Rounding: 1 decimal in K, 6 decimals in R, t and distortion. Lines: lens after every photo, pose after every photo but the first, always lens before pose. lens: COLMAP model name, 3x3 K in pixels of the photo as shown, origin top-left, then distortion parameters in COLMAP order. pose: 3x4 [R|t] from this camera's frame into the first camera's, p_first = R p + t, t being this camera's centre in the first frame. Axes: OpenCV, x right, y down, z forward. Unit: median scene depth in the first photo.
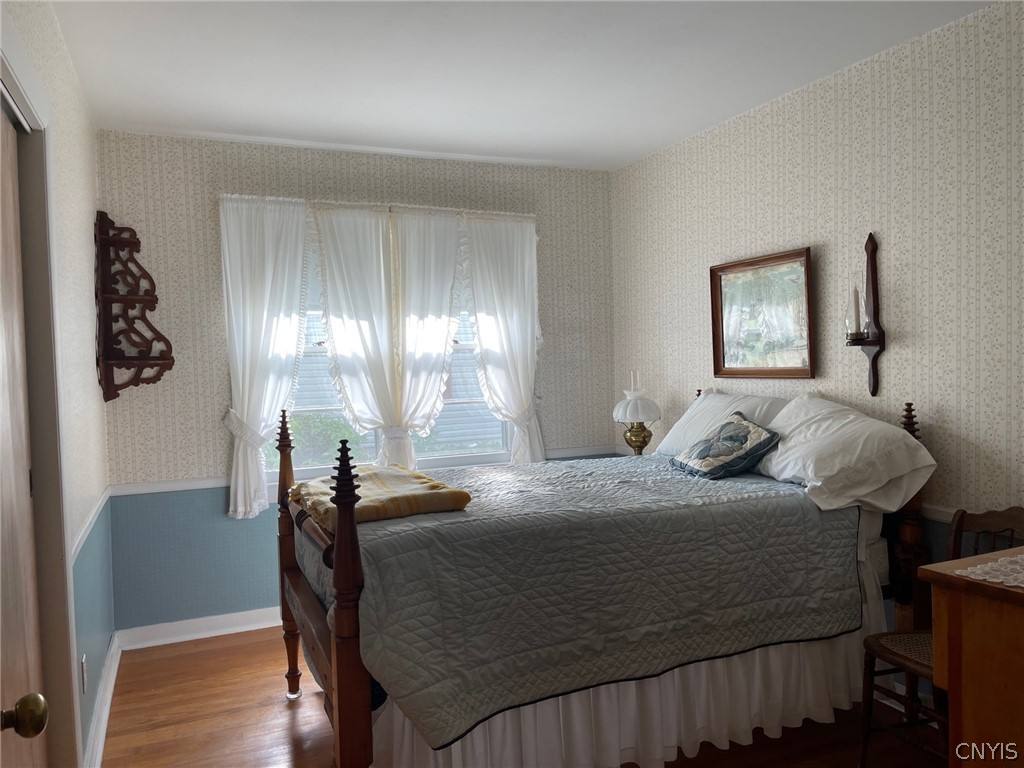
lens RADIAL K [[768.2, 0, 509.4], [0, 768.2, 385.2], [0, 0, 1]] dist [0.068389, -0.087455]
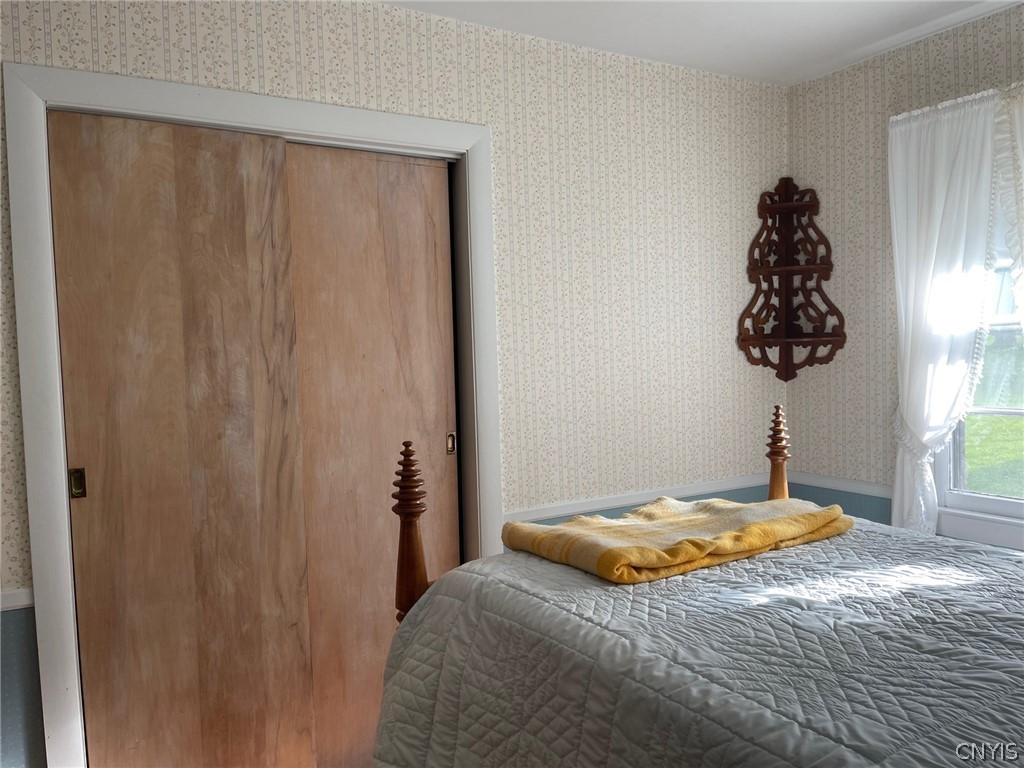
lens RADIAL K [[768.2, 0, 507.4], [0, 768.2, 390.6], [0, 0, 1]] dist [0.068389, -0.087455]
pose [[0.144009, 0.069204, -0.987154, 0.355833], [-0.014242, 0.997593, 0.067858, -0.026533], [0.989474, 0.004287, 0.144648, 0.525239]]
